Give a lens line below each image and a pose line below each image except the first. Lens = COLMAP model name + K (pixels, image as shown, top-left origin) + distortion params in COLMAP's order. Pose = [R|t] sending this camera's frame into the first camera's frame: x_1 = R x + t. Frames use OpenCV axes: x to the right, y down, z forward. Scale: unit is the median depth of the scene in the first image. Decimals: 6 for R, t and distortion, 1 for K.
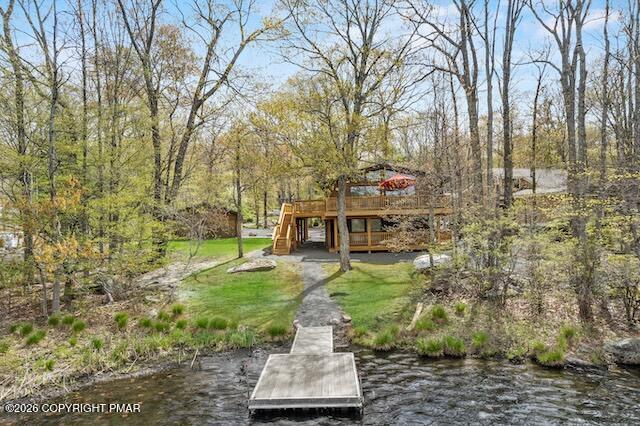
lens RADIAL K [[419.8, 0, 320.0], [0, 419.8, 213.0], [0, 0, 1]] dist [-0.001364, 0.000548]
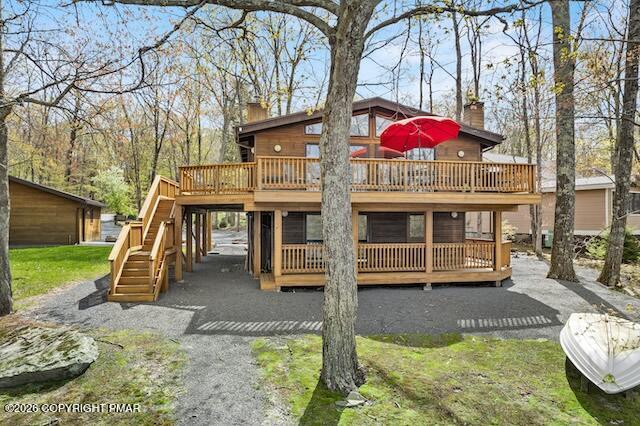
lens RADIAL K [[419.8, 0, 320.0], [0, 419.8, 213.0], [0, 0, 1]] dist [-0.001364, 0.000548]
pose [[0.974798, 0.029031, 0.221194, -0.021822], [-0.029375, 0.999567, -0.001738, 0.023123], [-0.221149, -0.004803, 0.975228, 0.798070]]
